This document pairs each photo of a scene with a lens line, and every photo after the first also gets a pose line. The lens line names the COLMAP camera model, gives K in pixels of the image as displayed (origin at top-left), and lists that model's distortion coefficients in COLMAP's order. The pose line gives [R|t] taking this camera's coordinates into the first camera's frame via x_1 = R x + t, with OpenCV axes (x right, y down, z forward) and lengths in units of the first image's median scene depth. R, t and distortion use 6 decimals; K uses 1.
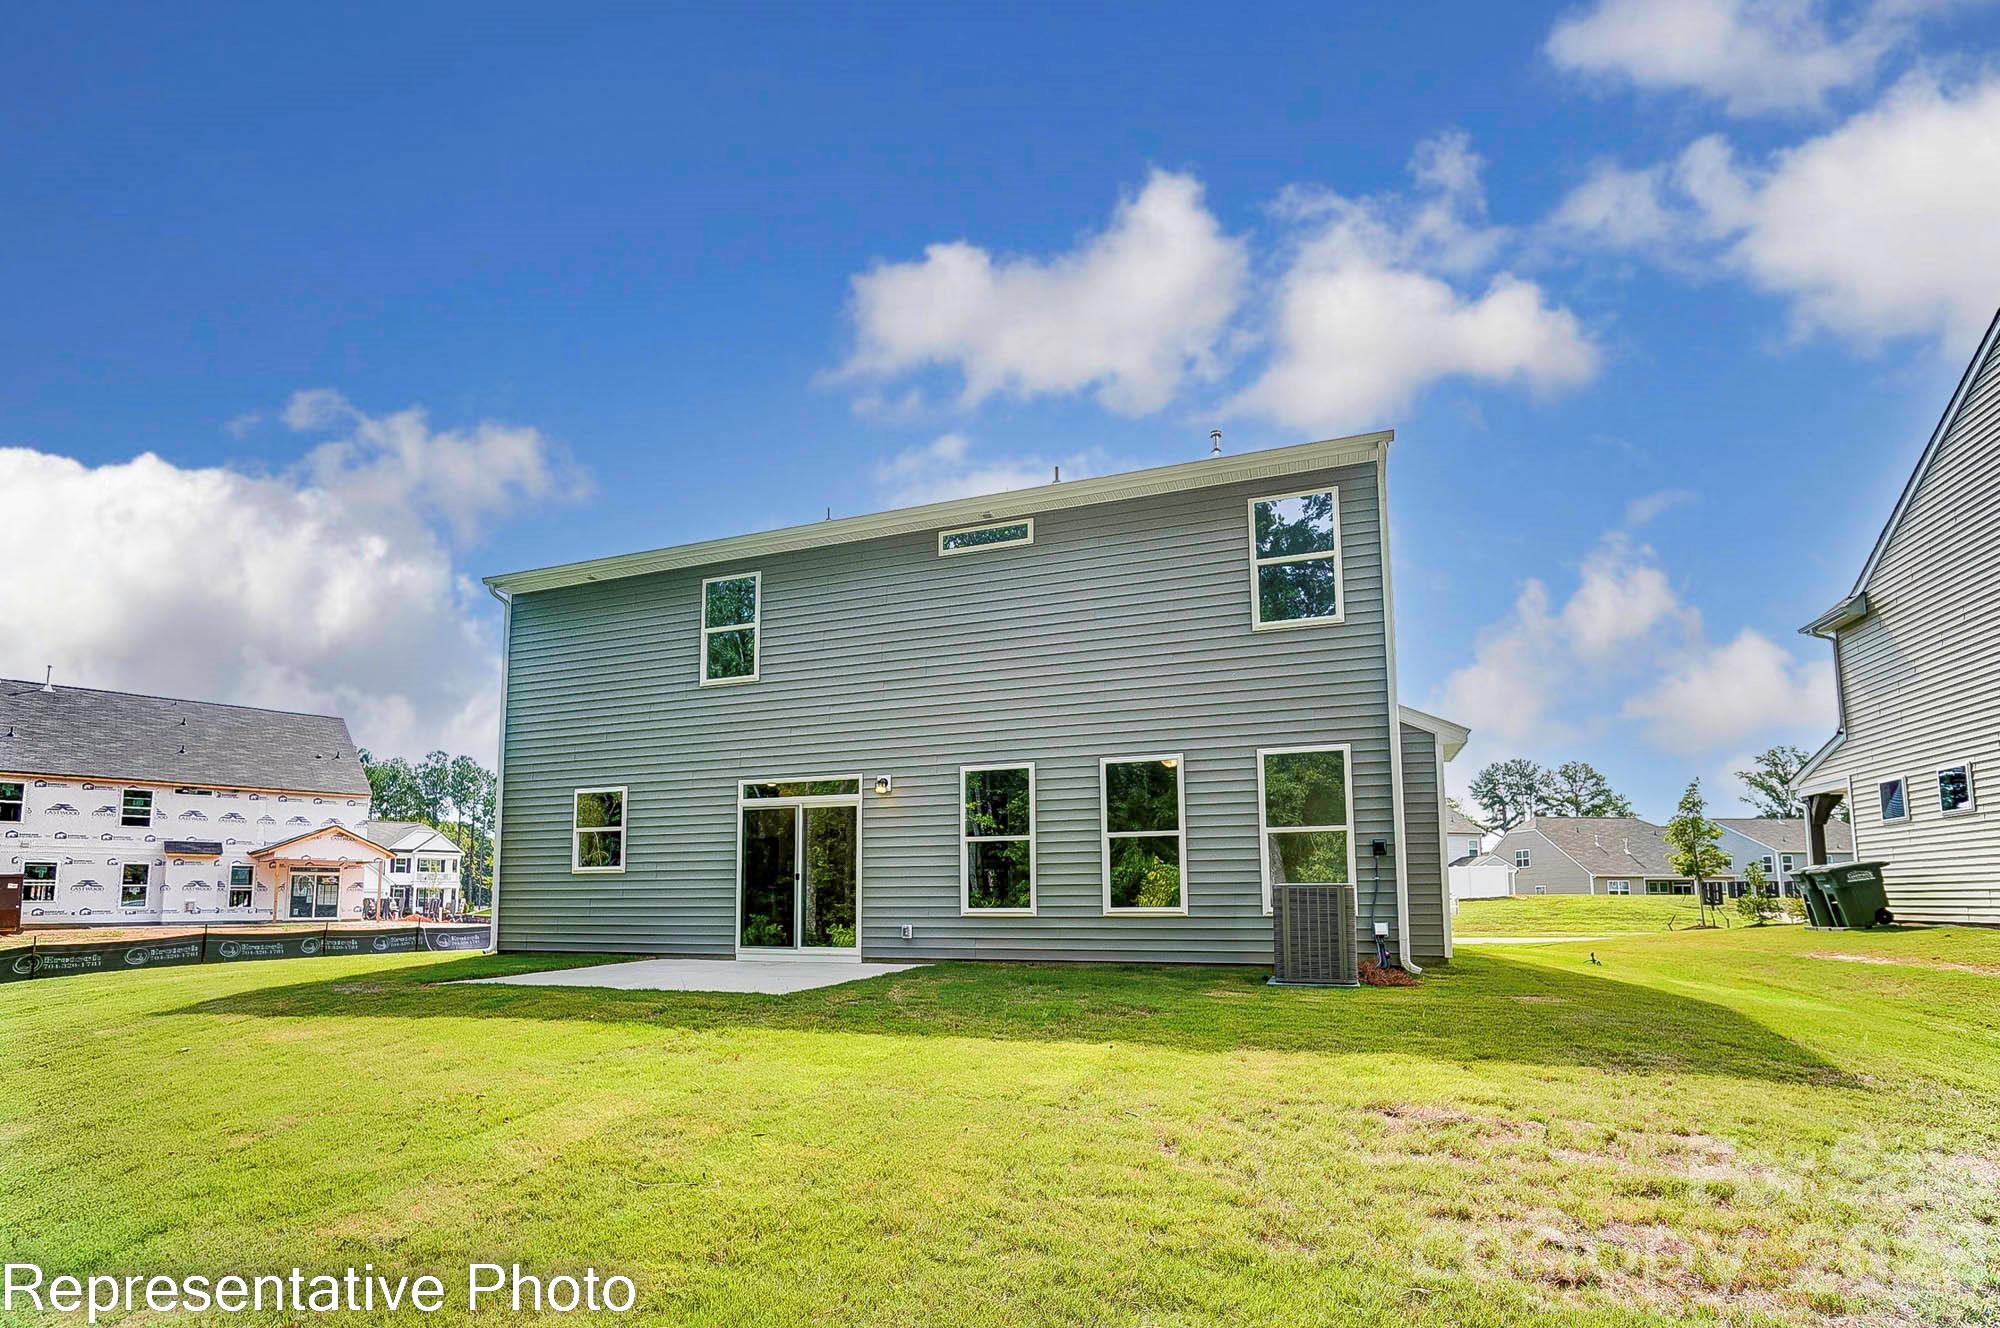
lens RADIAL K [[879.2, 0, 1000.0], [0, 879.2, 664.0], [0, 0, 1]] dist [-0.001280, -0.000191]
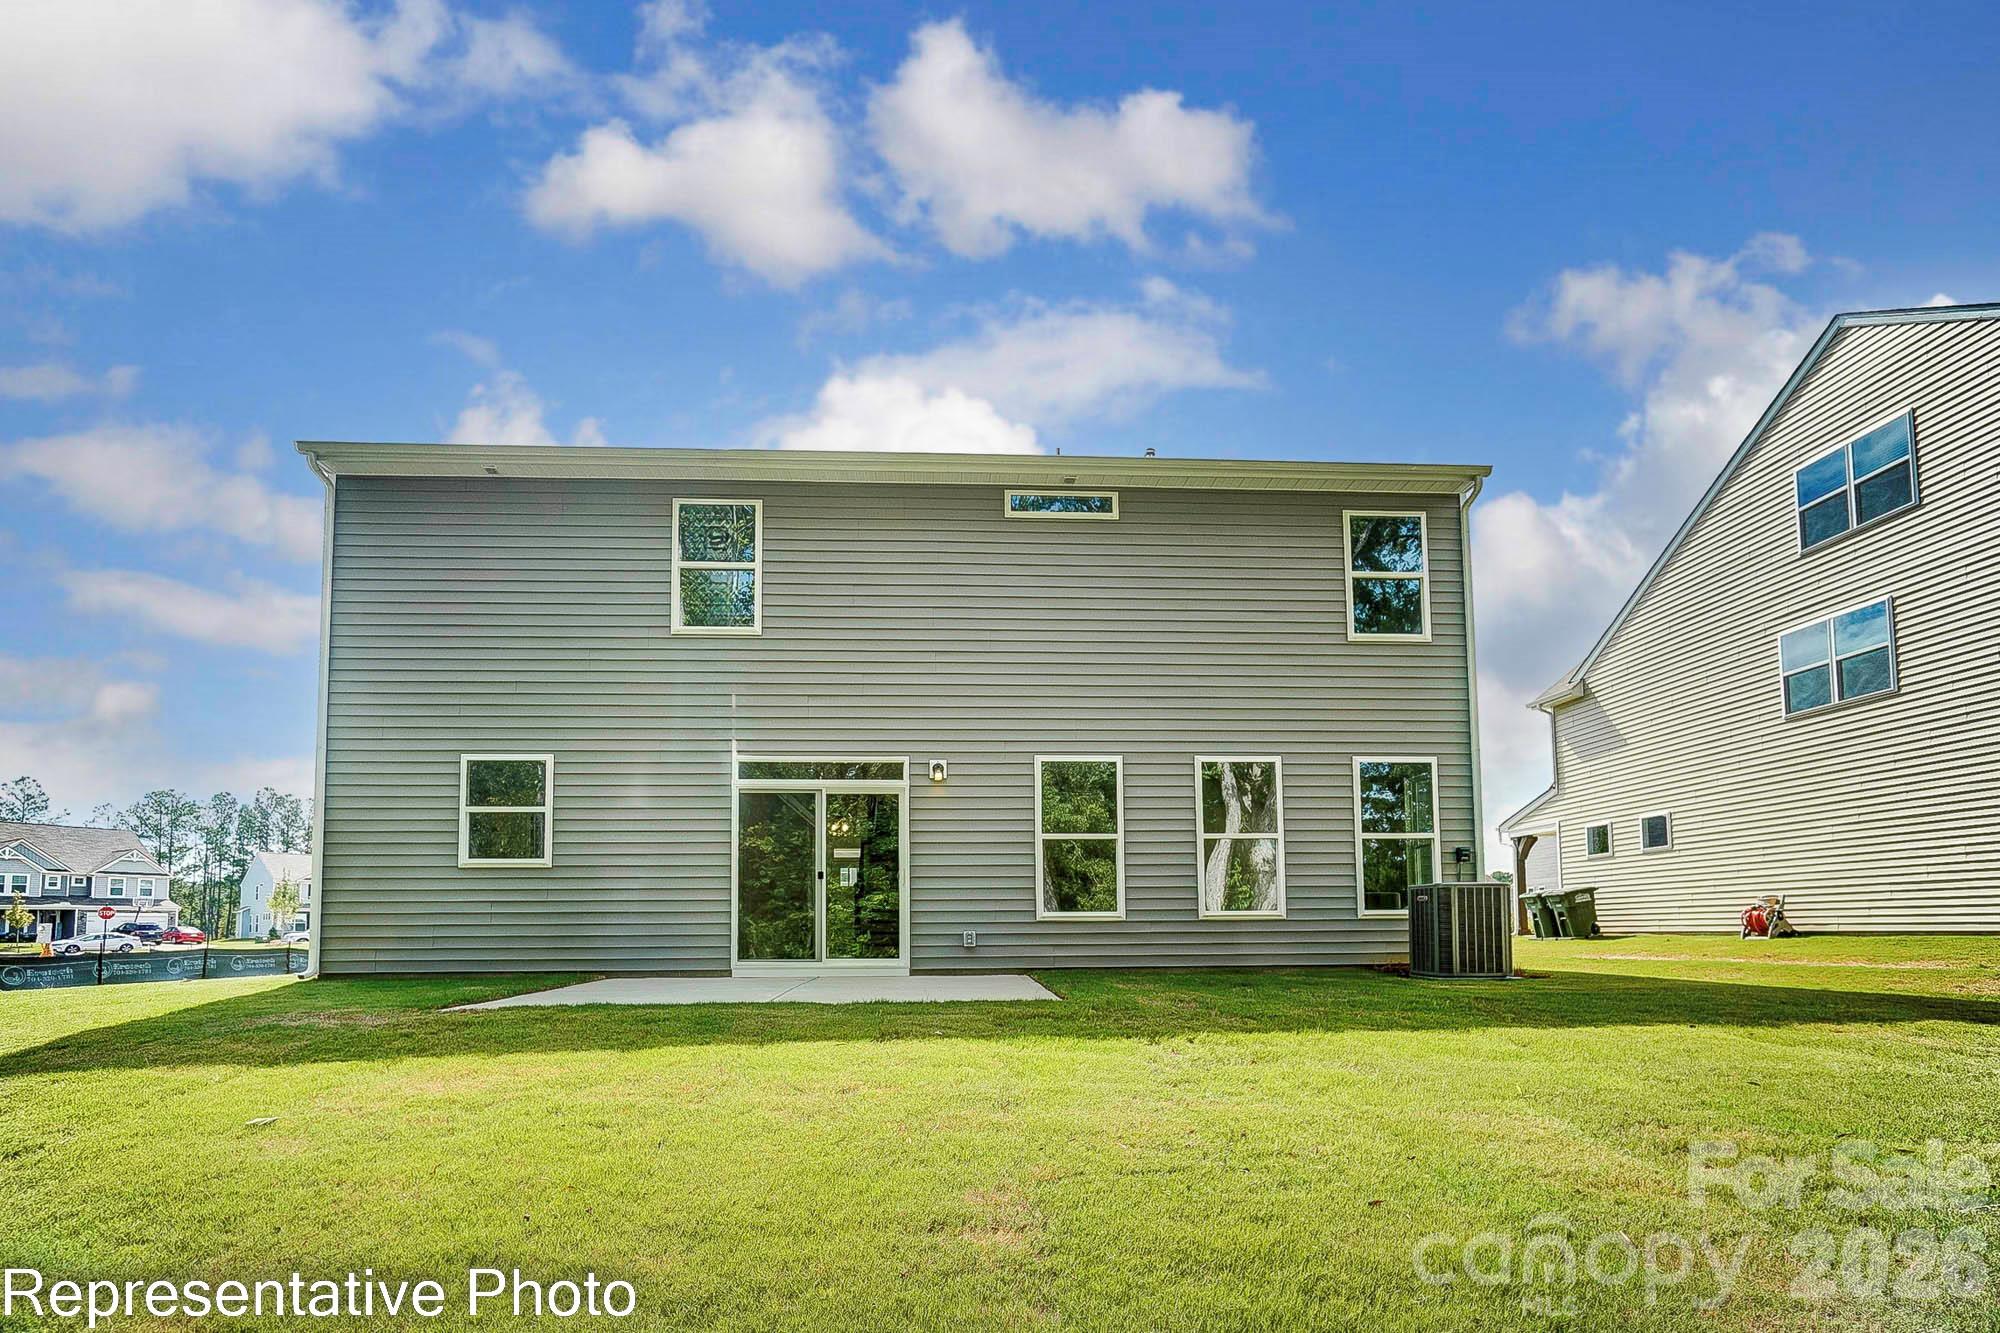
lens RADIAL K [[883.1, 0, 996.4], [0, 883.1, 734.9], [0, 0, 1]] dist [-0.002429, -0.000014]
pose [[0.923290, 0.082109, 0.375225, -0.391557], [-0.098431, 0.994842, 0.024505, 0.072994], [-0.371277, -0.059558, 0.926610, 0.175788]]
